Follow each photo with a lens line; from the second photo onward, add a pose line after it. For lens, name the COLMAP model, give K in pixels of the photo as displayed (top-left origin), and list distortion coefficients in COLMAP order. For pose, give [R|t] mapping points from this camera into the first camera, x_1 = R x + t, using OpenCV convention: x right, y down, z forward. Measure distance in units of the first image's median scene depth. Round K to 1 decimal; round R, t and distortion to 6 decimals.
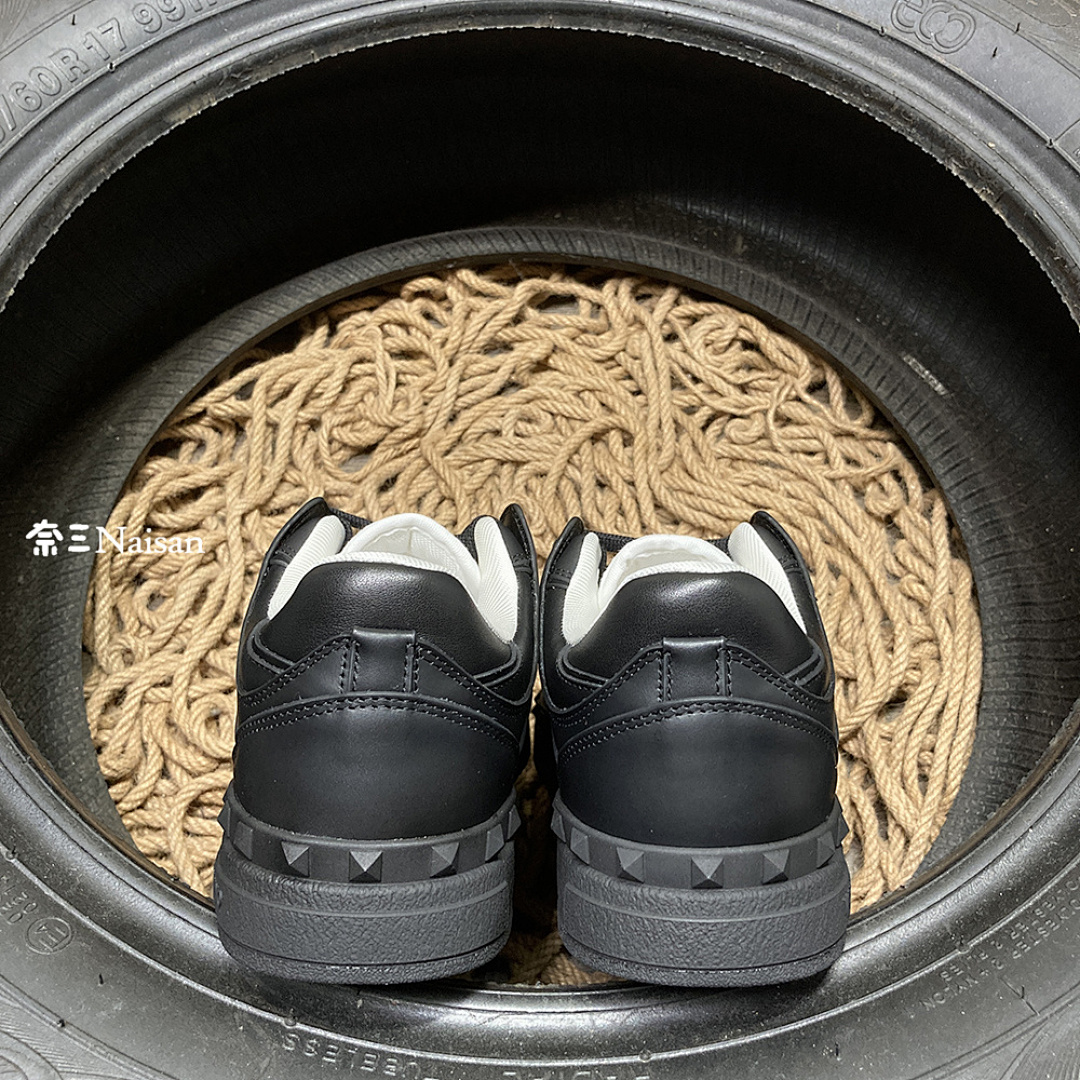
lens RADIAL K [[1282.6, 0, 548.4], [0, 1282.6, 500.2], [0, 0, 1]] dist [-0.006743, 0.000000]
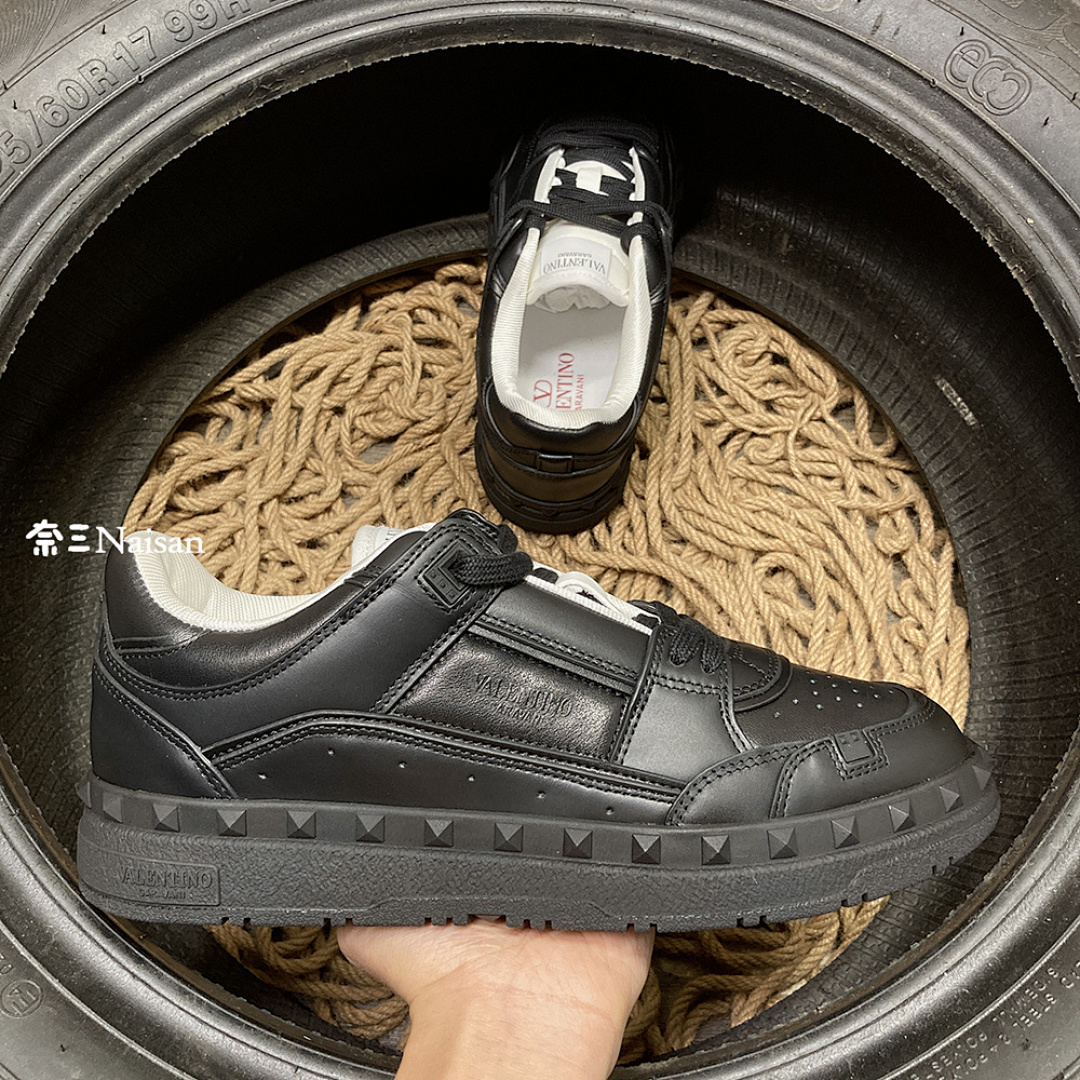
lens RADIAL K [[1282.6, 0, 543.6], [0, 1282.6, 515.3], [0, 0, 1]] dist [-0.006743, 0.000000]
pose [[0.995000, 0.083874, -0.054222, 0.041774], [-0.076101, 0.988290, 0.132259, -0.126154], [0.064680, -0.127471, 0.989731, -0.004969]]
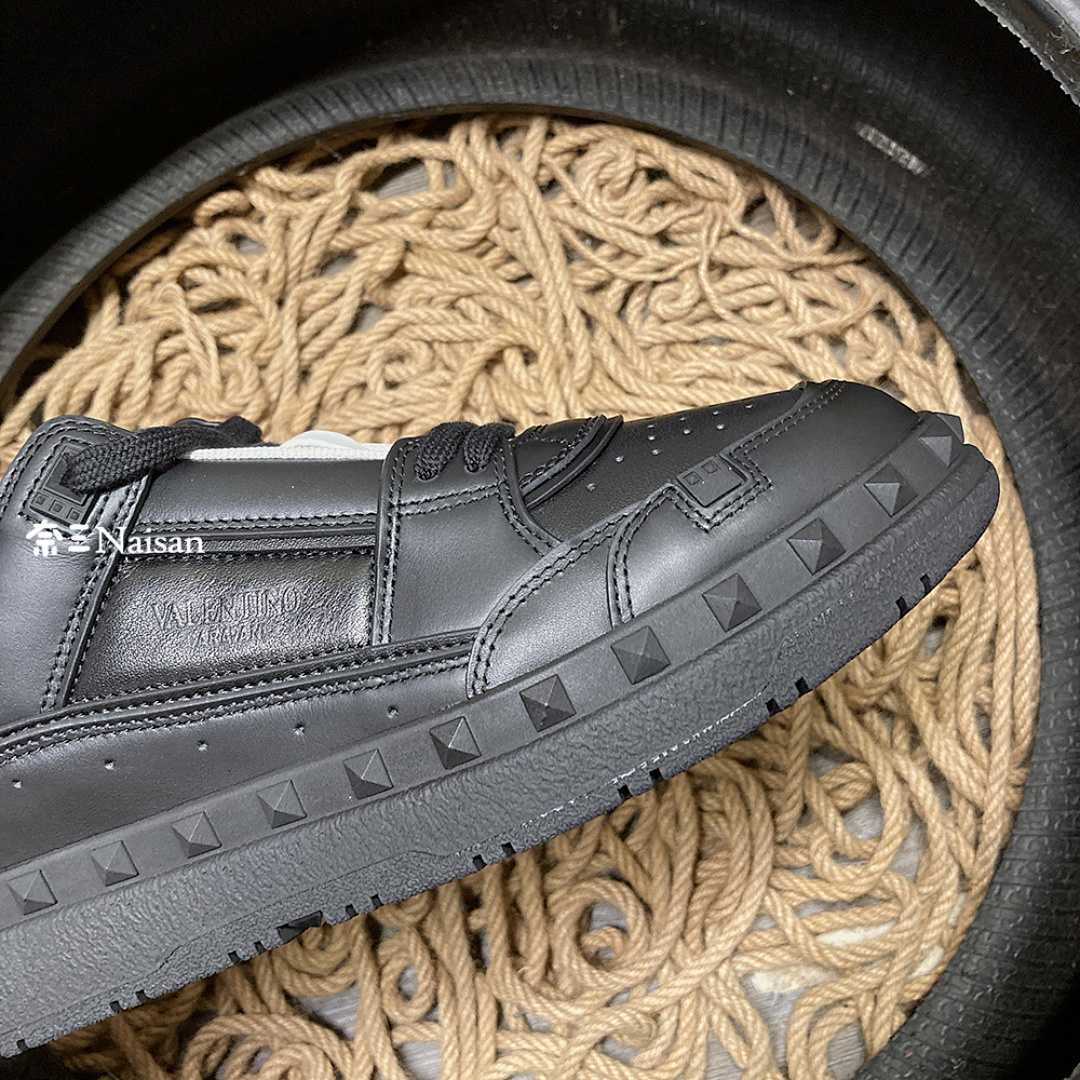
lens RADIAL K [[1282.6, 0, 548.3], [0, 1282.6, 536.3], [0, 0, 1]] dist [-0.006743, 0.000000]
pose [[0.966936, -0.249743, -0.051602, 0.086573], [0.254132, 0.926778, 0.276584, -0.156888], [-0.021251, -0.280553, 0.959603, 0.235199]]
